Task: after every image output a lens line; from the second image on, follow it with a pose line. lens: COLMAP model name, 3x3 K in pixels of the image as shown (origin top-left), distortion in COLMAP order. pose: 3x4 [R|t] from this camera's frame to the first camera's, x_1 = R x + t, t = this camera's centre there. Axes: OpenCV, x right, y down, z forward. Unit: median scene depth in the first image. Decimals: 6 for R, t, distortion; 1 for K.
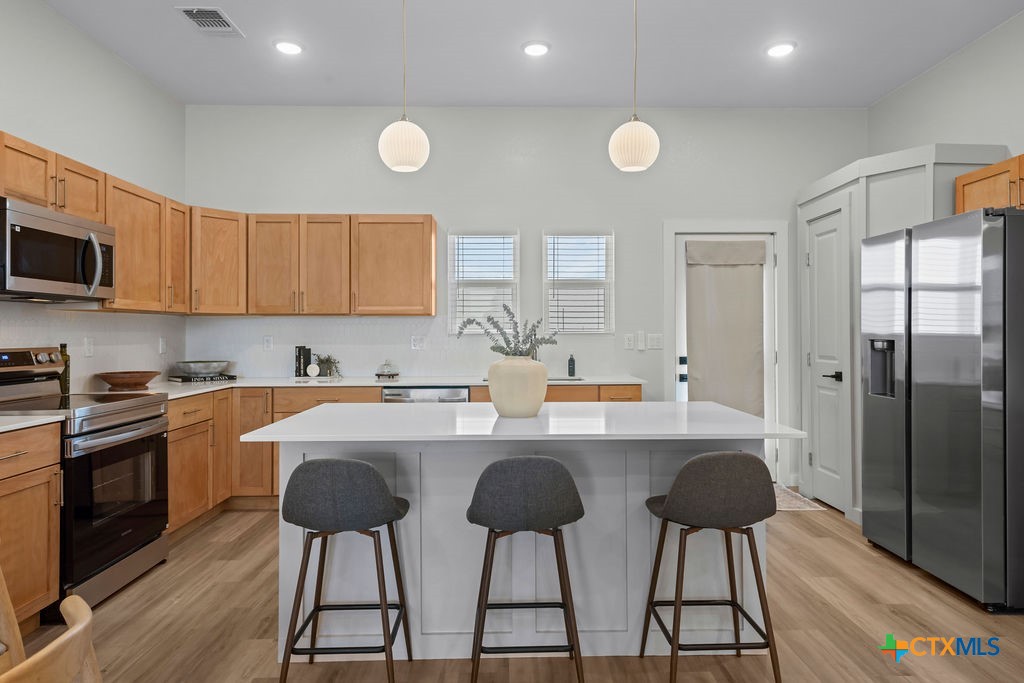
lens RADIAL K [[618.0, 0, 517.5], [0, 618.0, 331.2], [0, 0, 1]] dist [0.010904, -0.000371]
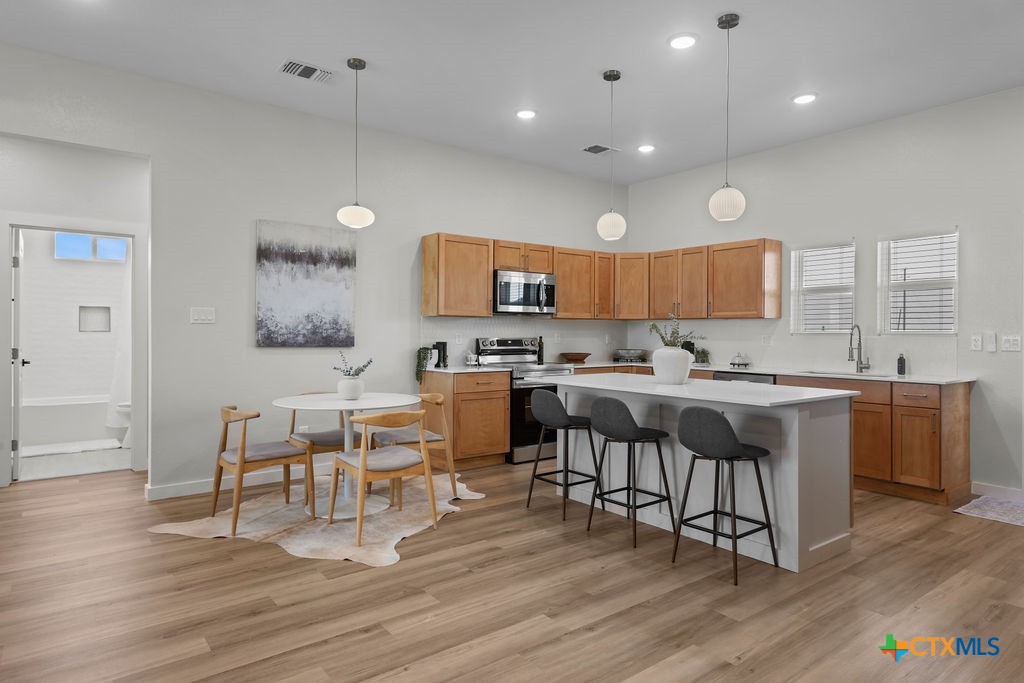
lens RADIAL K [[618.0, 0, 517.5], [0, 618.0, 331.2], [0, 0, 1]] dist [0.010904, -0.000371]
pose [[0.585426, 0.004990, -0.810710, 0.599408], [-0.004054, 0.999987, 0.003228, -0.001324], [0.810715, 0.001397, 0.585439, -0.145413]]
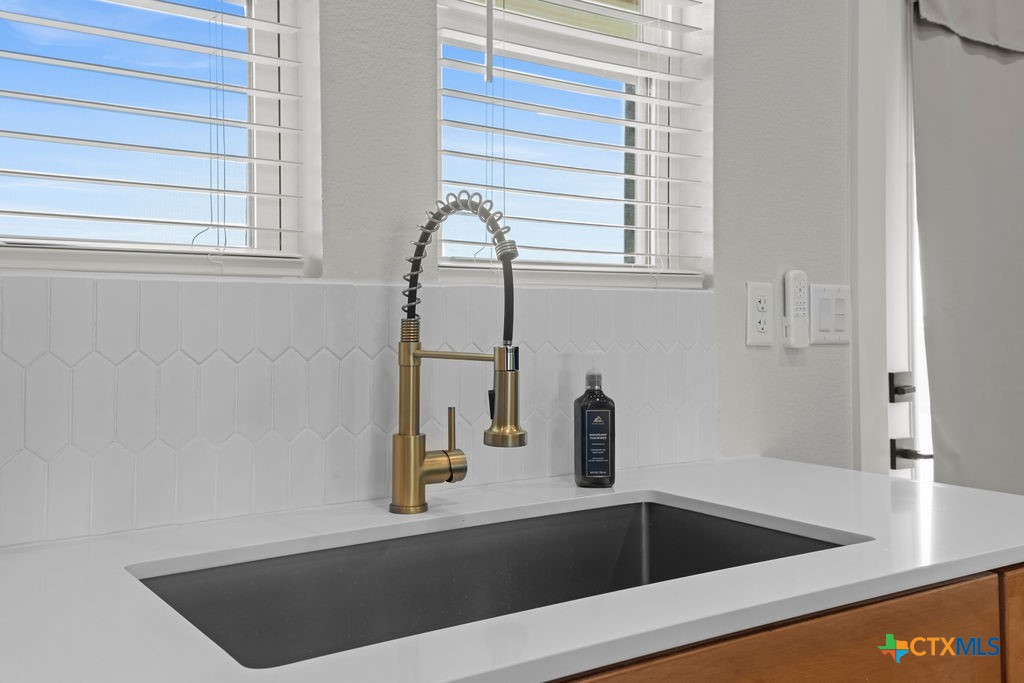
lens RADIAL K [[936.5, 0, 512.0], [0, 936.5, 341.5], [0, 0, 1]] dist [0.077497, 0.002273]
pose [[0.847538, -0.005005, 0.530710, -0.095052], [0.000588, 0.999964, 0.008492, 0.027365], [-0.530734, -0.006886, 0.847511, 0.829051]]
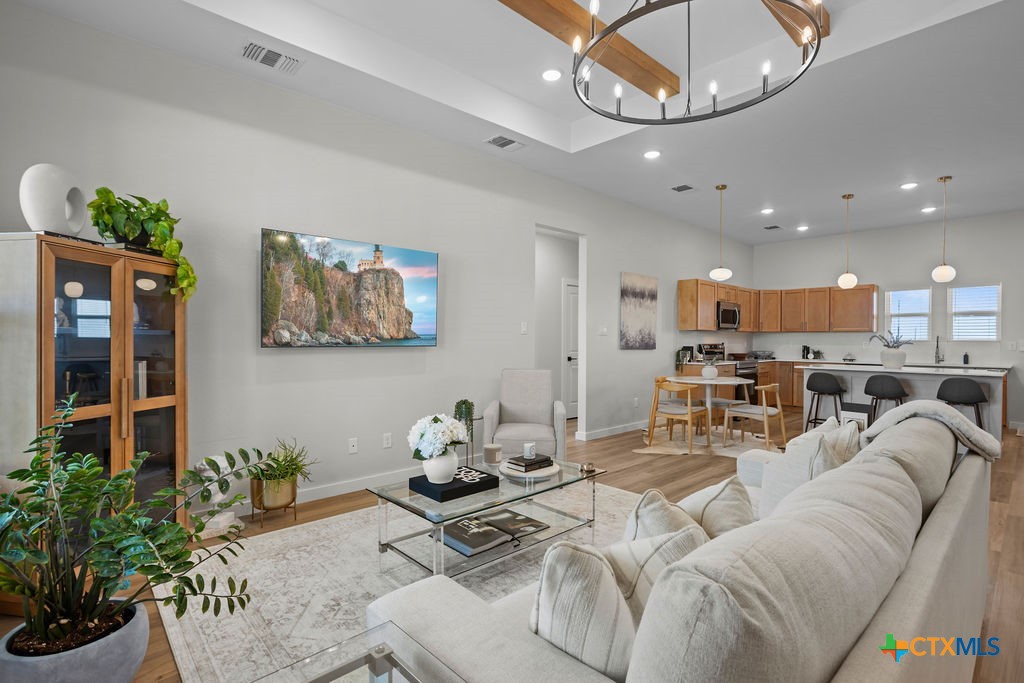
lens RADIAL K [[505.4, 0, 512.0], [0, 505.4, 341.5], [0, 0, 1]] dist [-0.000398, -0.000167]
pose [[0.671533, 0.008827, -0.740923, 0.316964], [-0.004116, 0.999958, 0.008182, -0.001617], [0.740964, -0.002445, 0.671541, -1.092726]]
